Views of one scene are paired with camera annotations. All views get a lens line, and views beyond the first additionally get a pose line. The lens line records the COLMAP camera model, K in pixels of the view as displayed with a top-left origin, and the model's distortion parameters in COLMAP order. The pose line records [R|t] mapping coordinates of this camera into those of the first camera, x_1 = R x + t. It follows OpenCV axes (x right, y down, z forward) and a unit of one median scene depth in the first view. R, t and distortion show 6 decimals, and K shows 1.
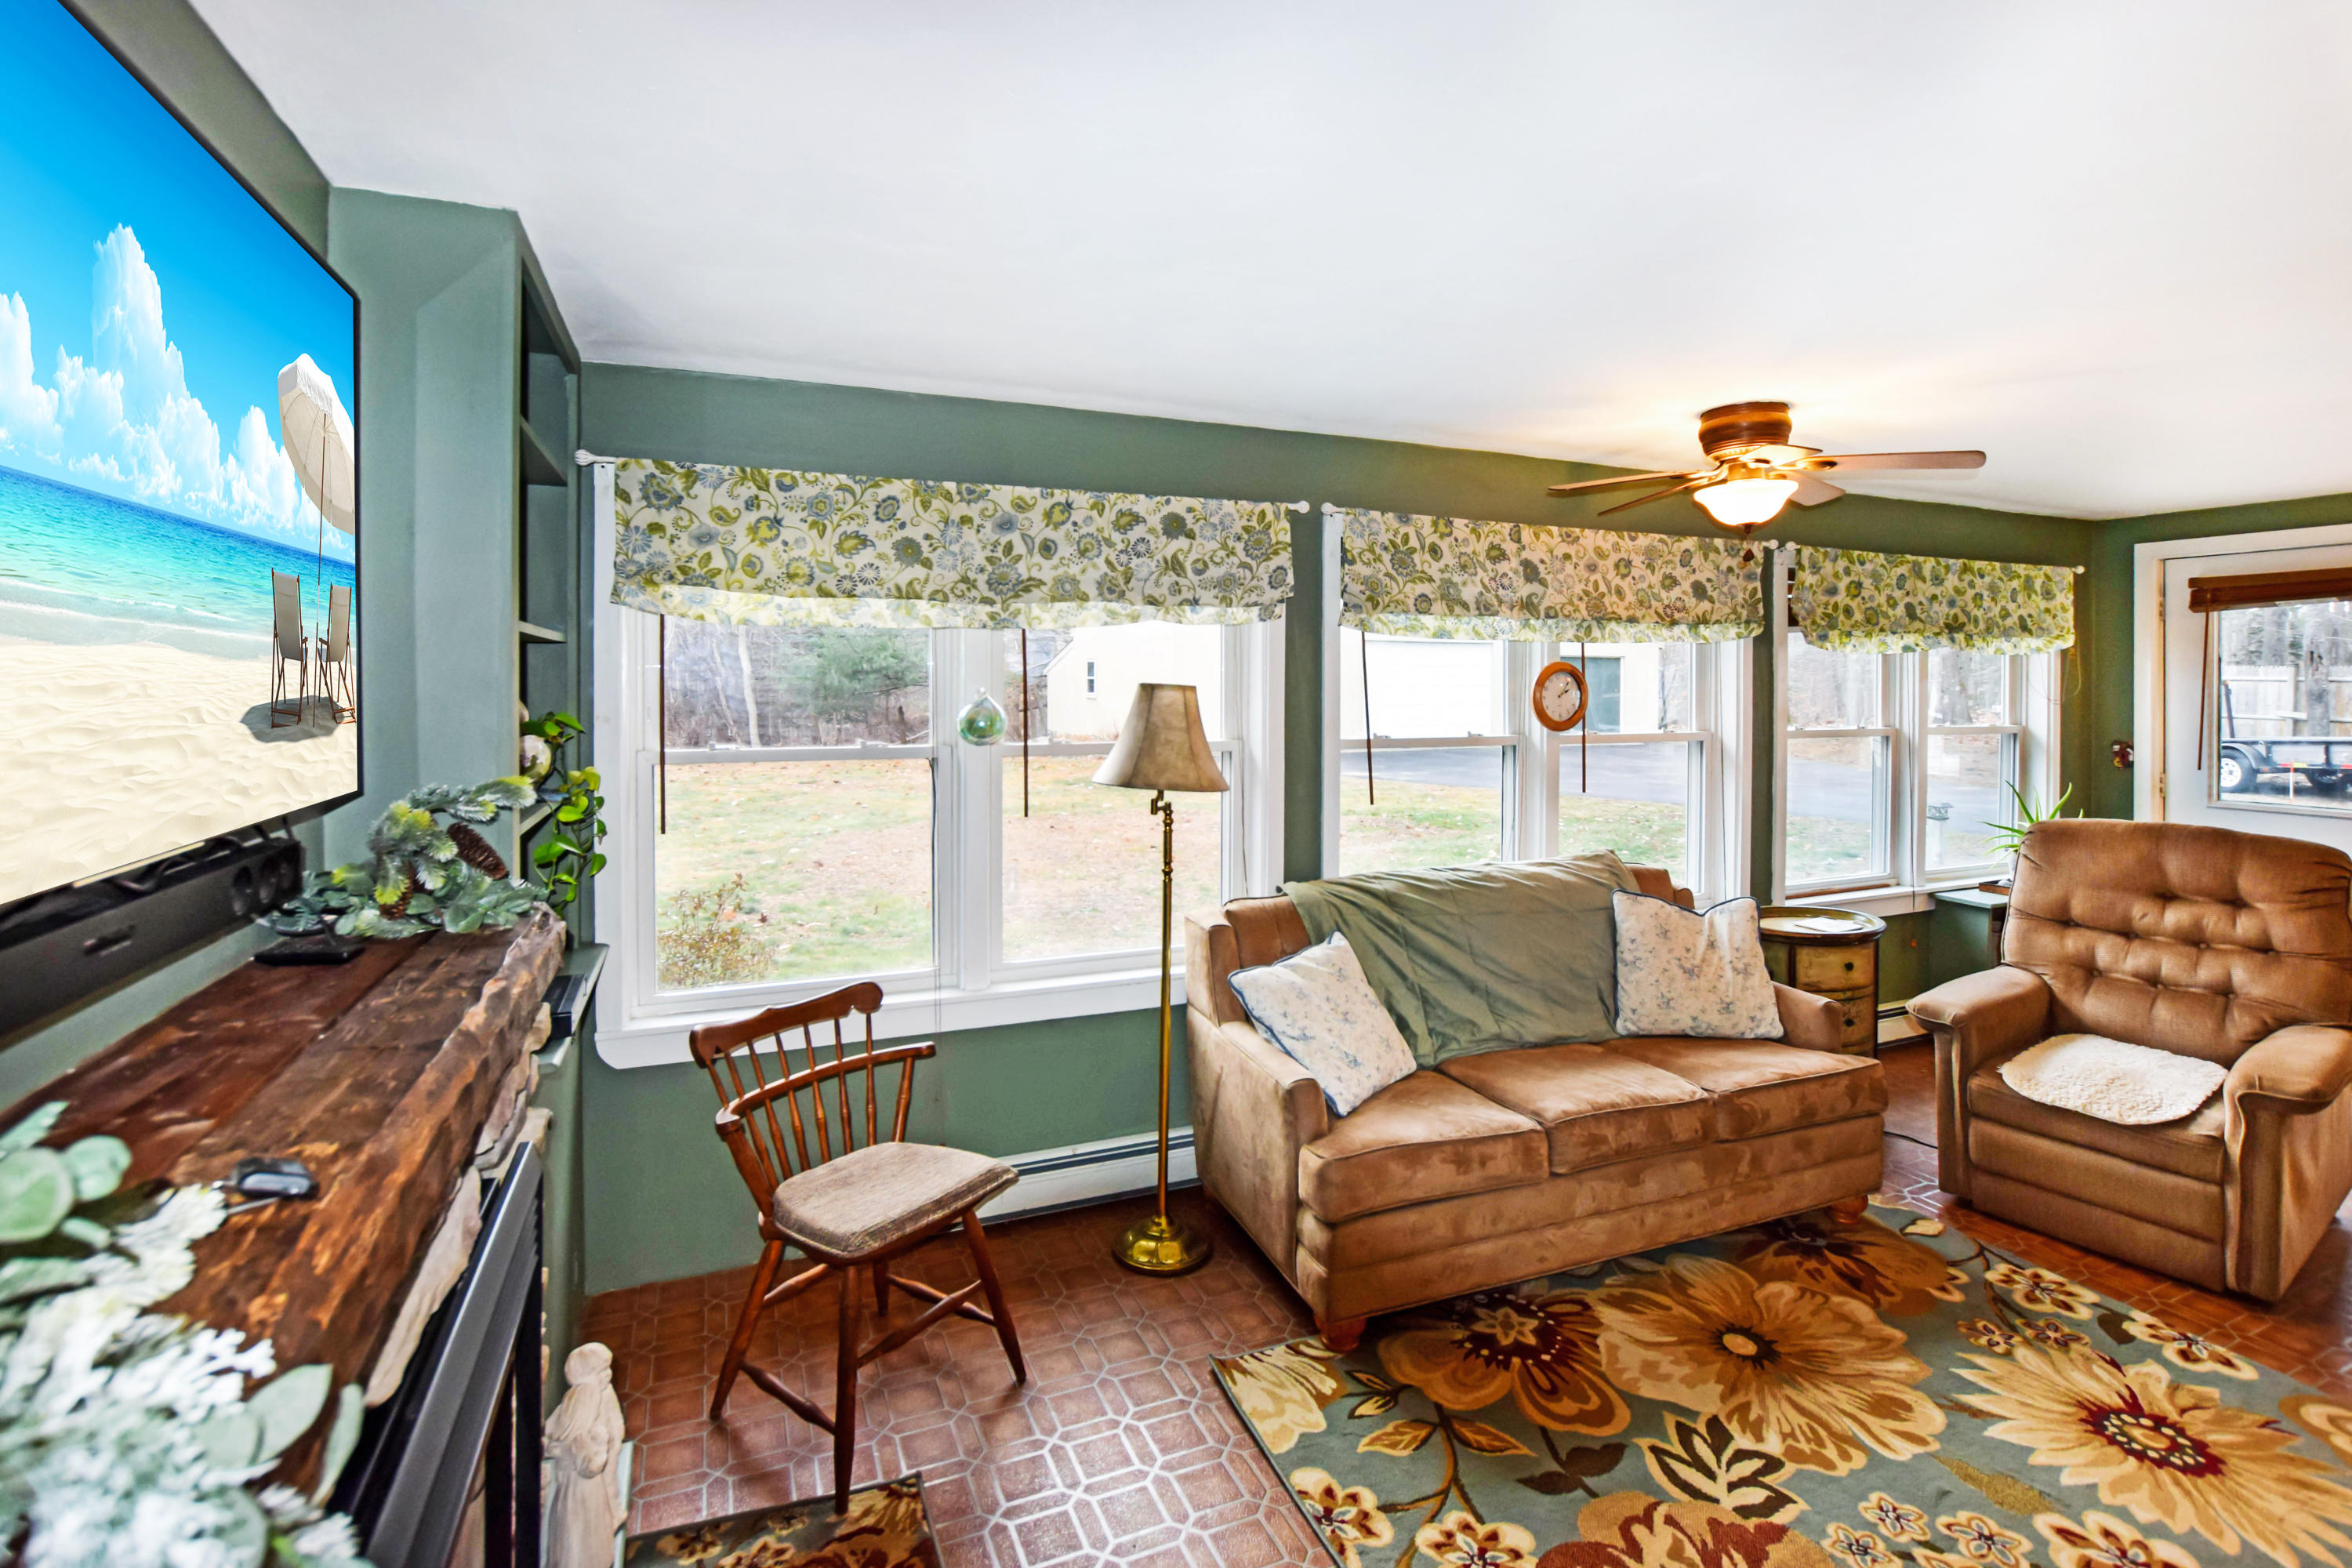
lens RADIAL K [[1089.7, 0, 1166.4], [0, 1089.7, 692.6], [0, 0, 1]] dist [-0.000475, 0.000025]
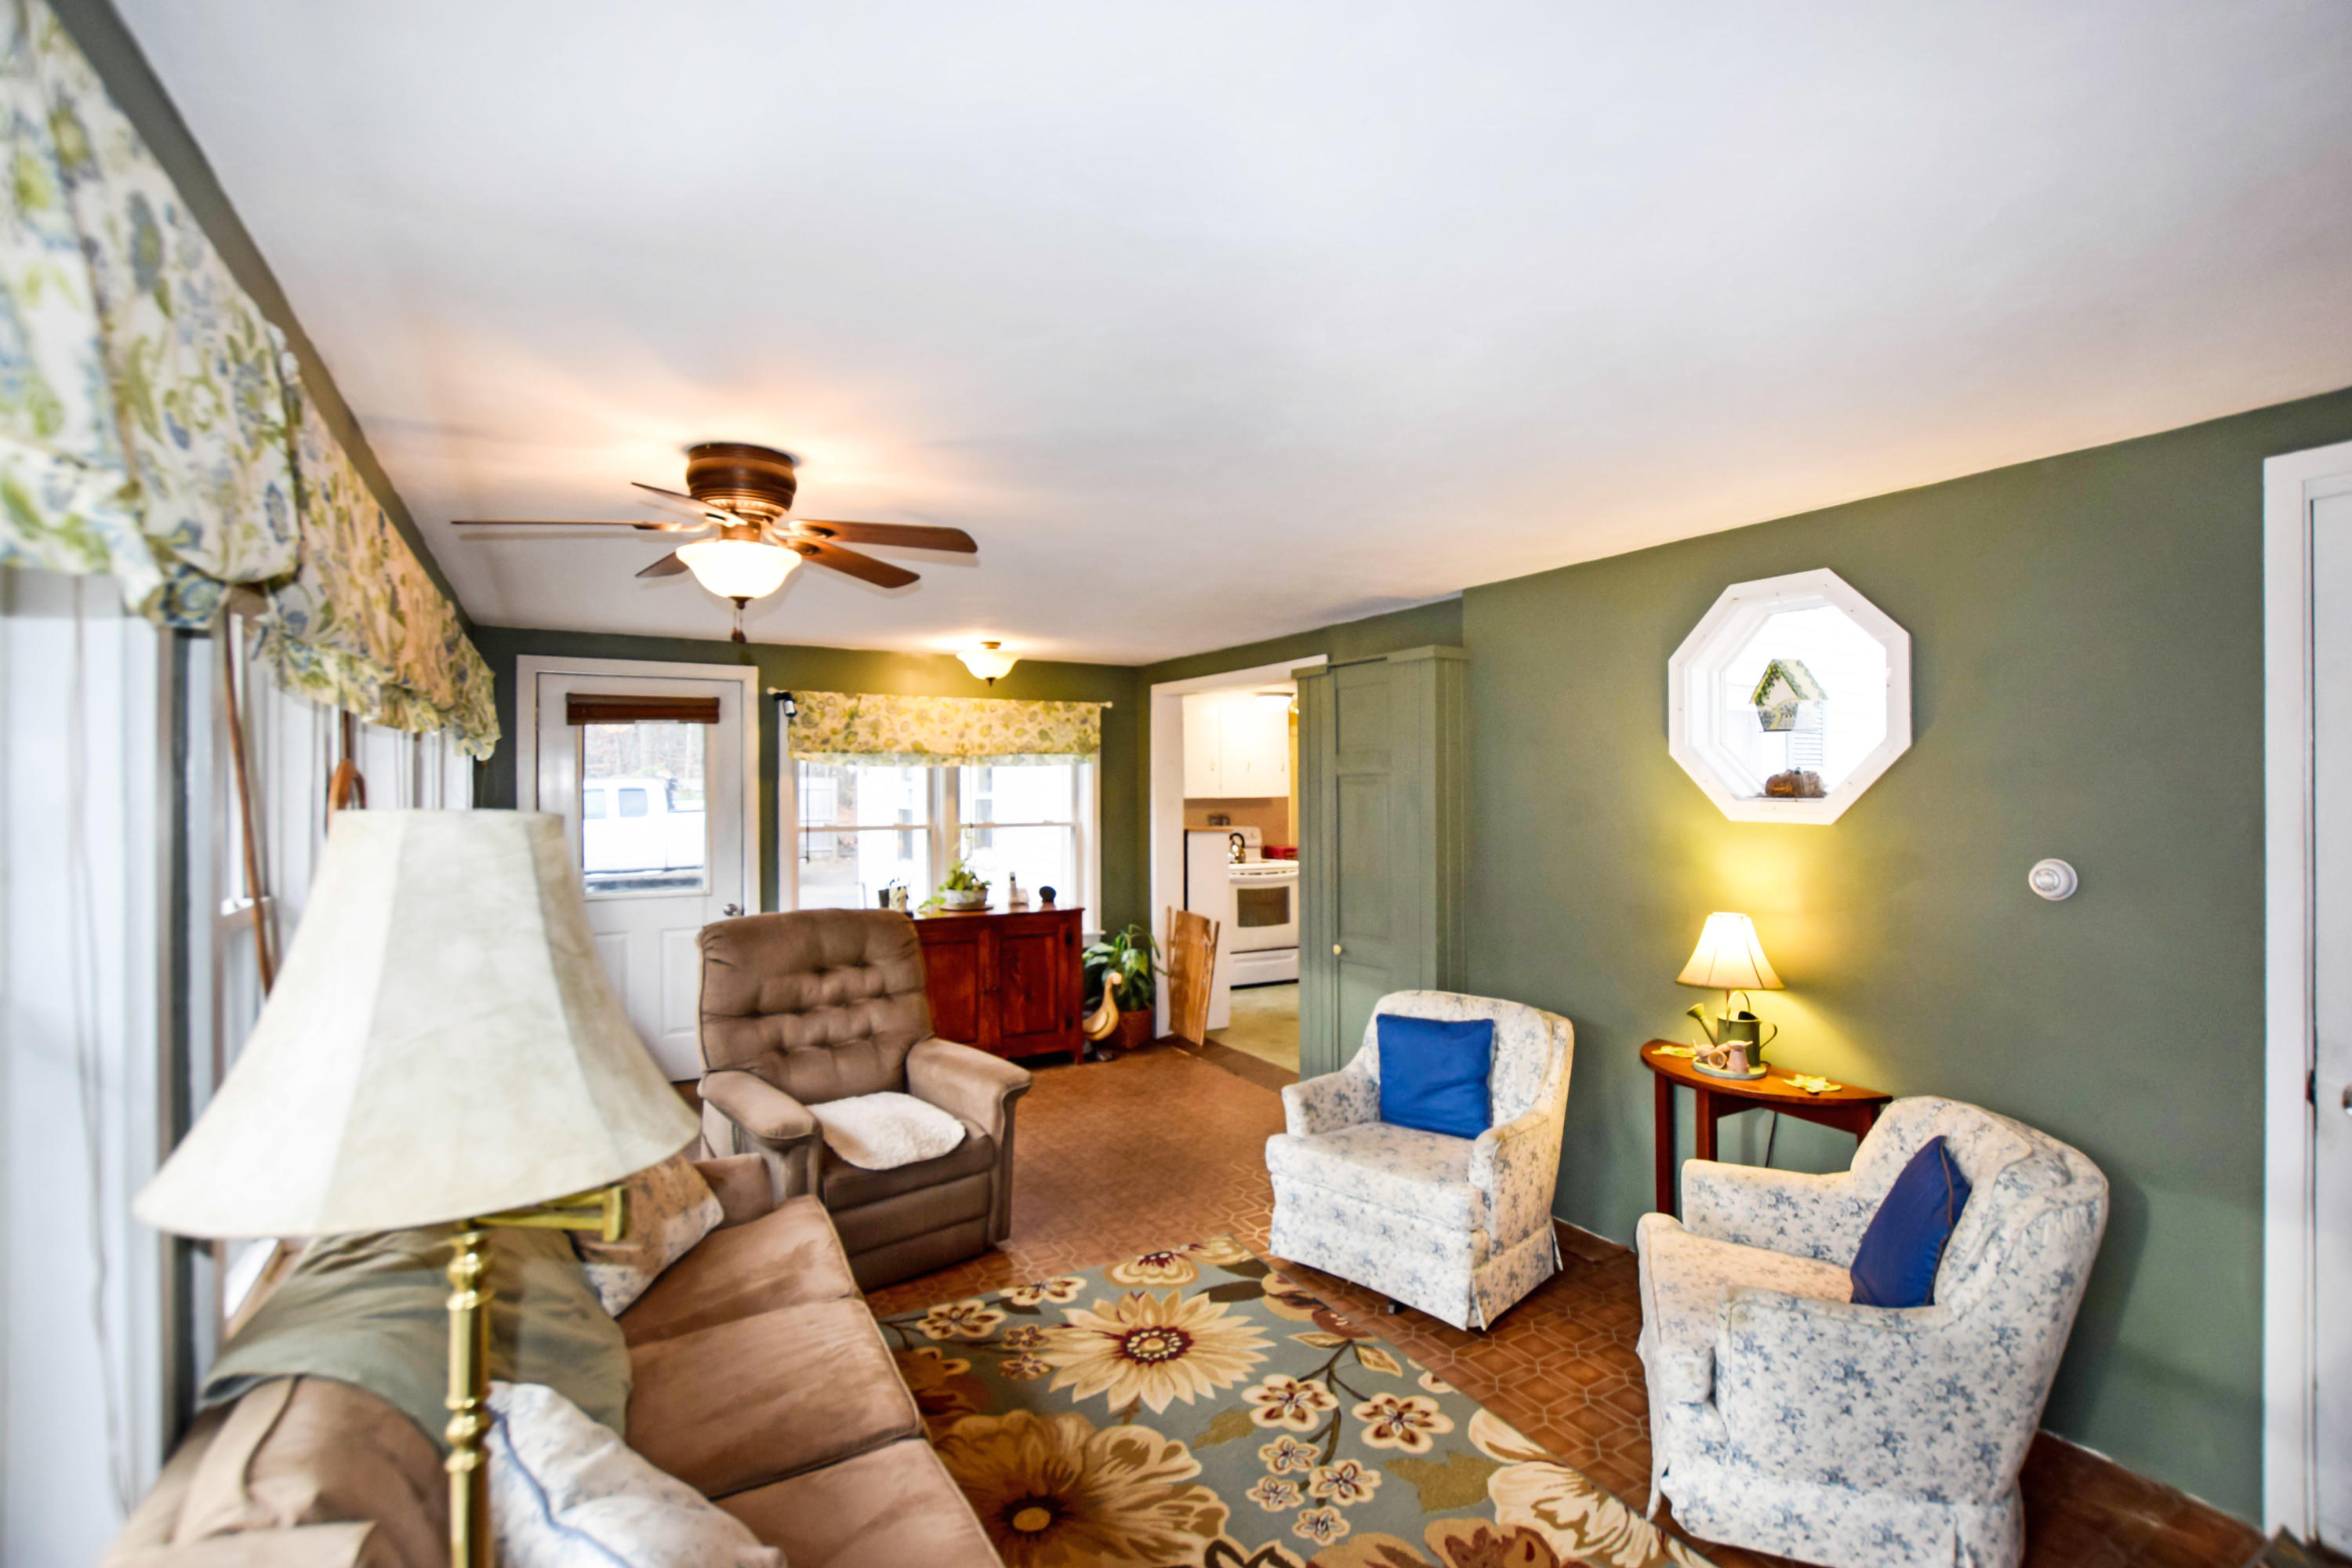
lens RADIAL K [[1089.7, 0, 1179.3], [0, 1089.7, 770.8], [0, 0, 1]] dist [-0.000475, 0.000025]
pose [[-0.127572, 0.006771, 0.991806, -0.396381], [0.013508, 0.999896, -0.005089, -0.024321], [-0.991737, 0.012748, -0.127650, 0.971334]]
